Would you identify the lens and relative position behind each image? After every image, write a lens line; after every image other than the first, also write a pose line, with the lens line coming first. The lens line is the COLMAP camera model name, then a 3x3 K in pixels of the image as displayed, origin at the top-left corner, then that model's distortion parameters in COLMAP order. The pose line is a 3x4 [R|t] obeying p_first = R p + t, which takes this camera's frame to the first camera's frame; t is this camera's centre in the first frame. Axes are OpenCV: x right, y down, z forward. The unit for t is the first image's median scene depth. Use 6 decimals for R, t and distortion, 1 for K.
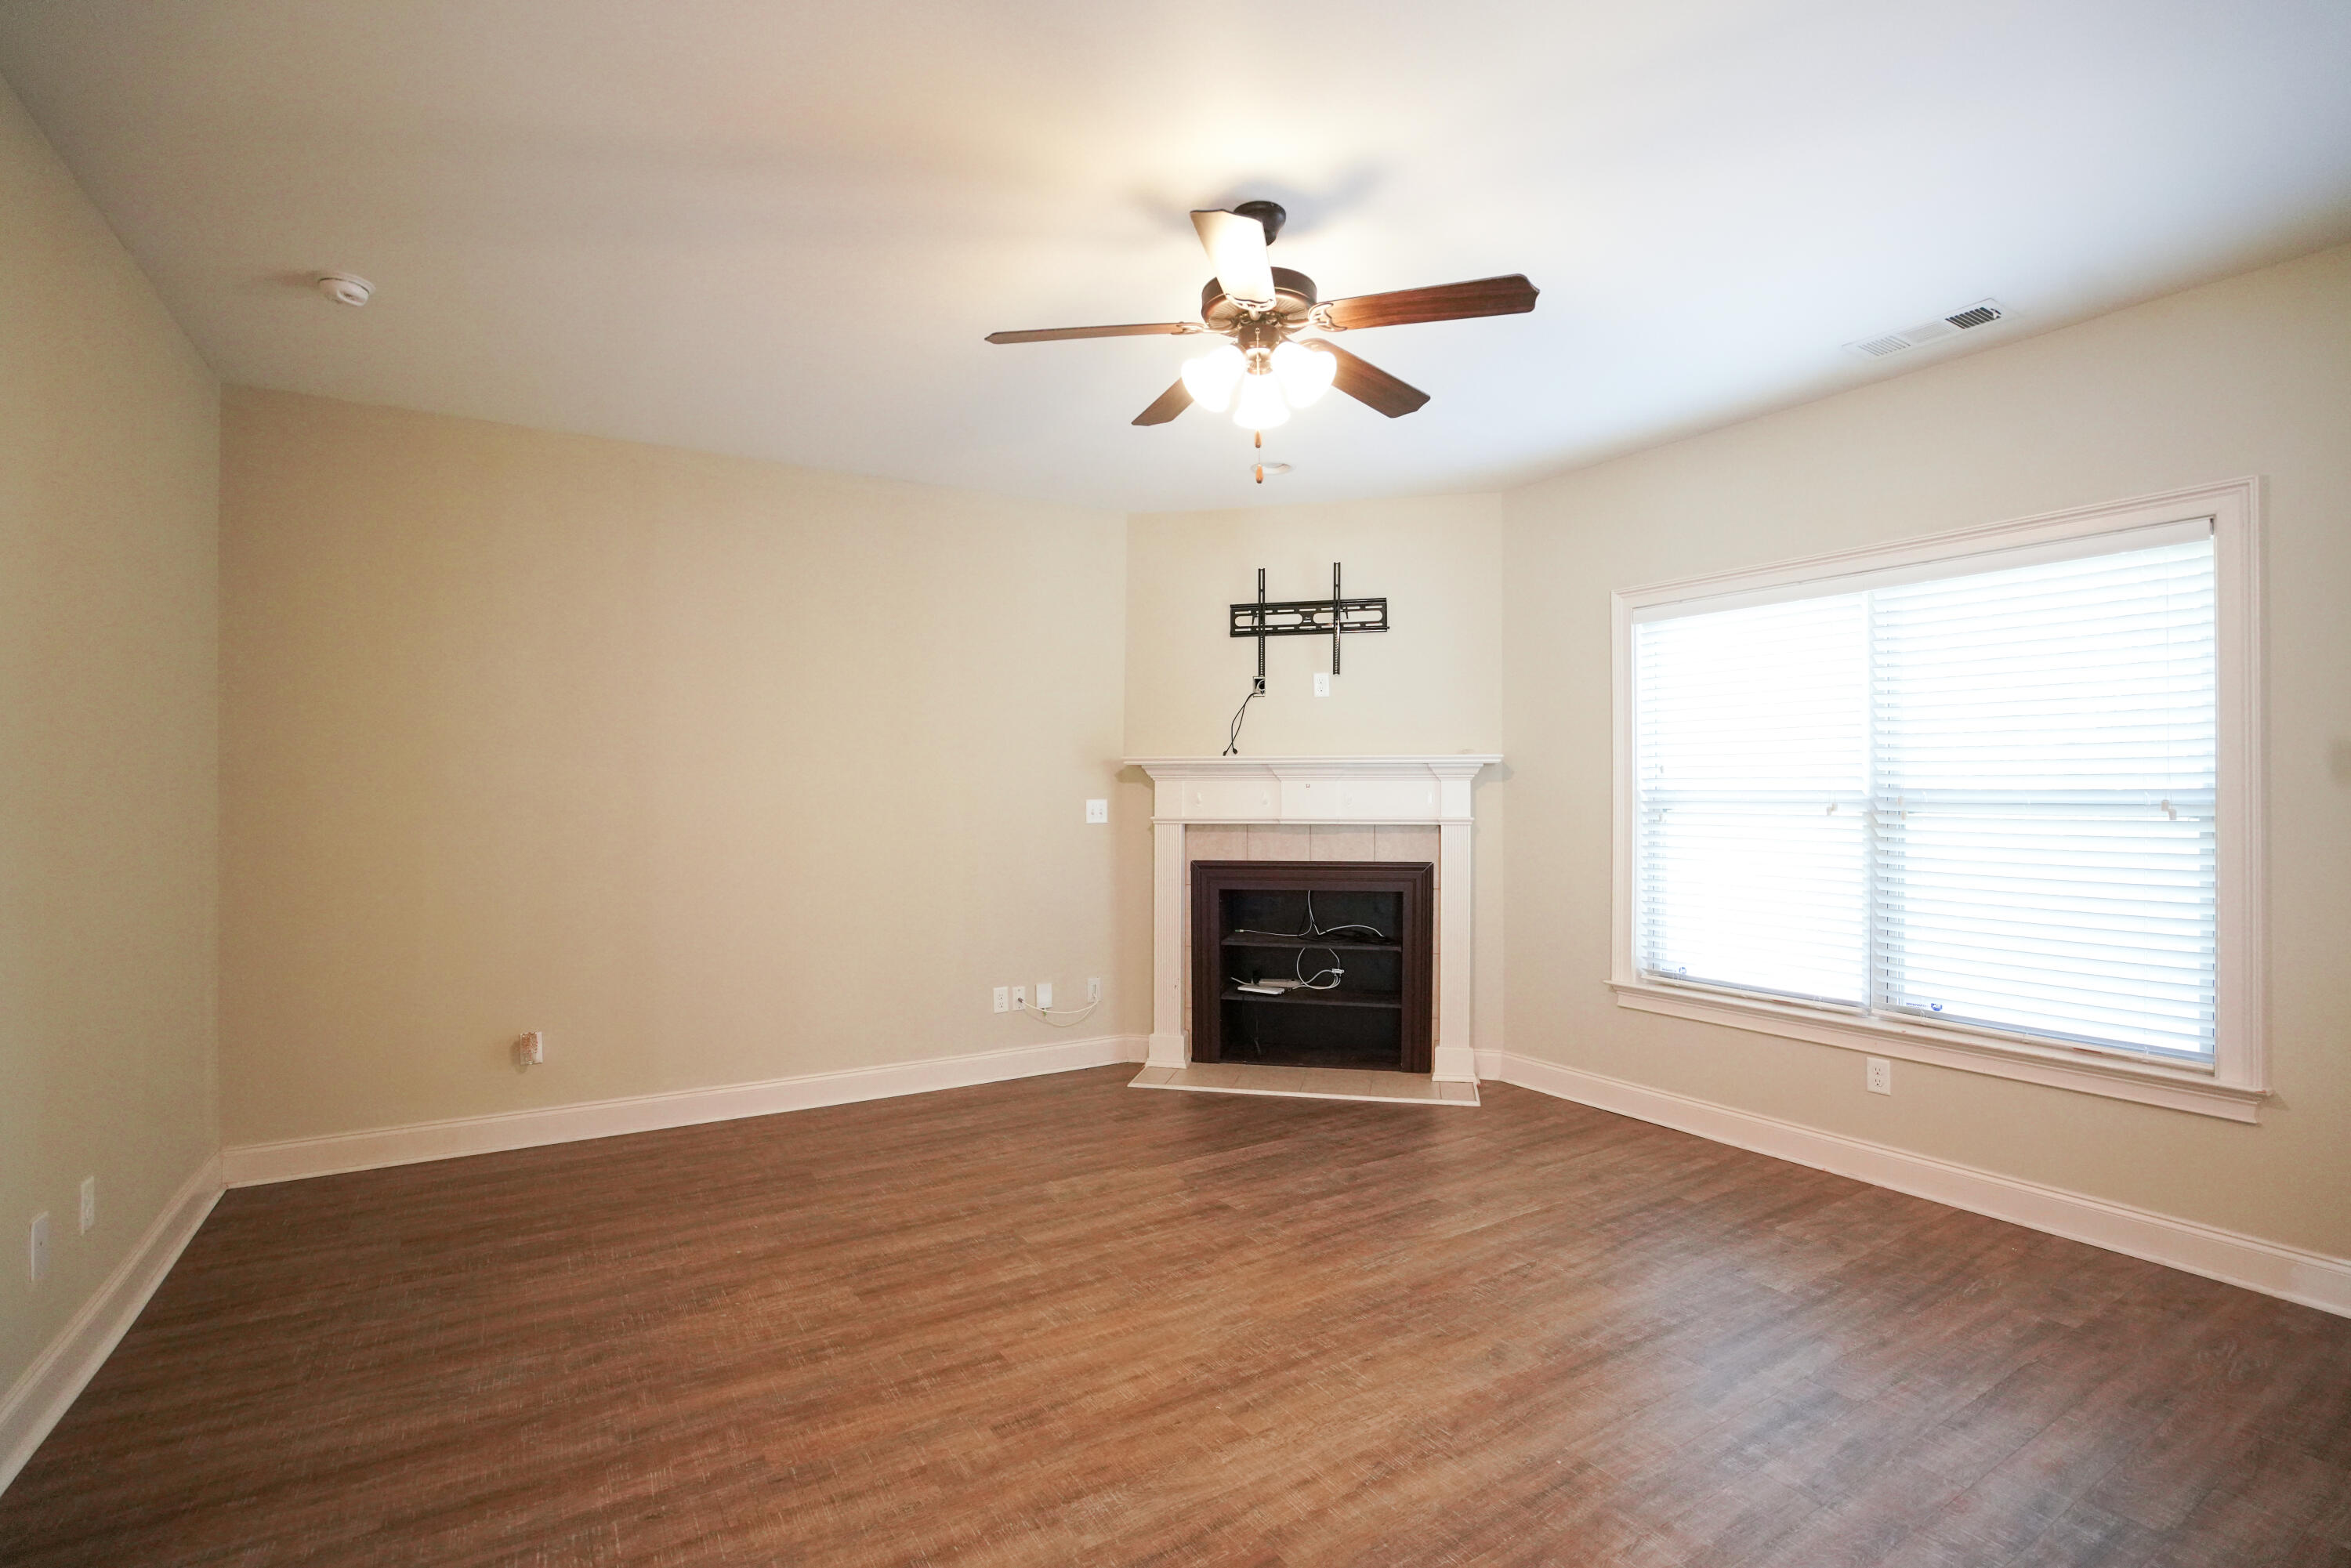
lens RADIAL K [[1085.7, 0, 1179.4], [0, 1085.7, 784.9], [0, 0, 1]] dist [-0.041546, 0.009872]
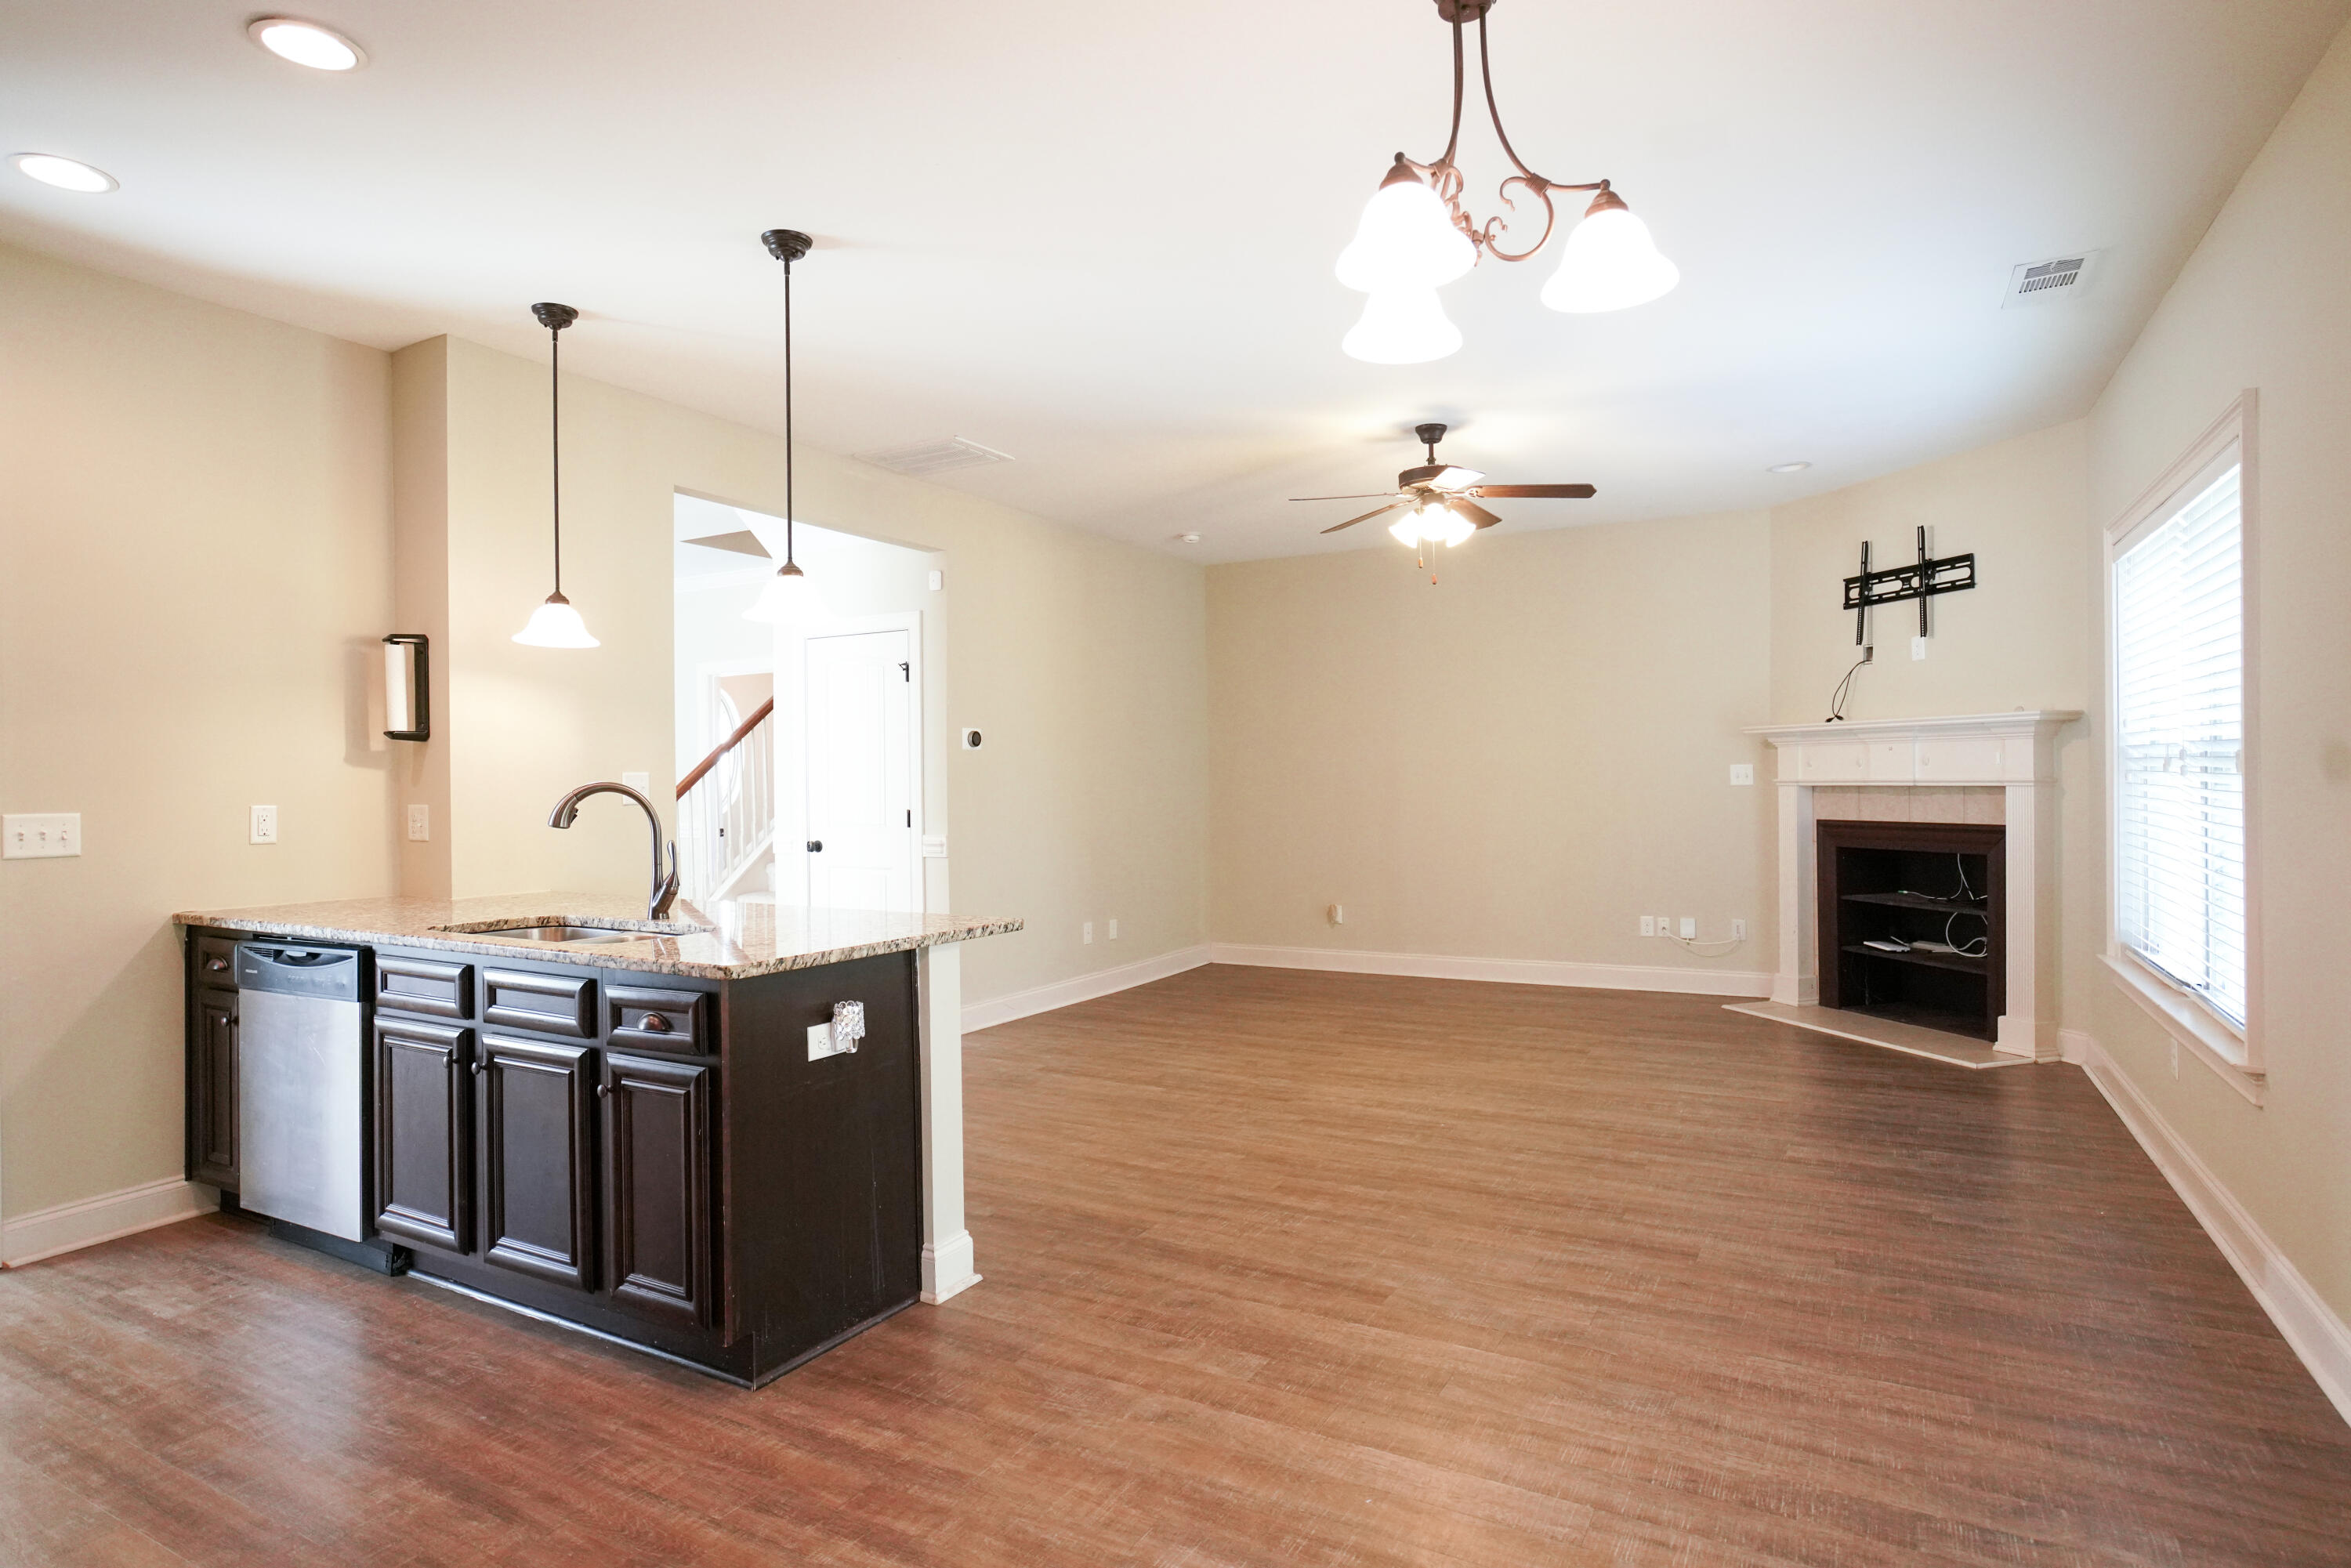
lens RADIAL K [[1261.1, 0, 1169.7], [0, 1261.1, 780.2], [0, 0, 1]] dist [0.001389, 0.000149]
pose [[0.496509, -0.003374, -0.868025, 0.809280], [0.023983, 0.999664, 0.009833, 0.002420], [0.867700, -0.025700, 0.496423, -0.192454]]
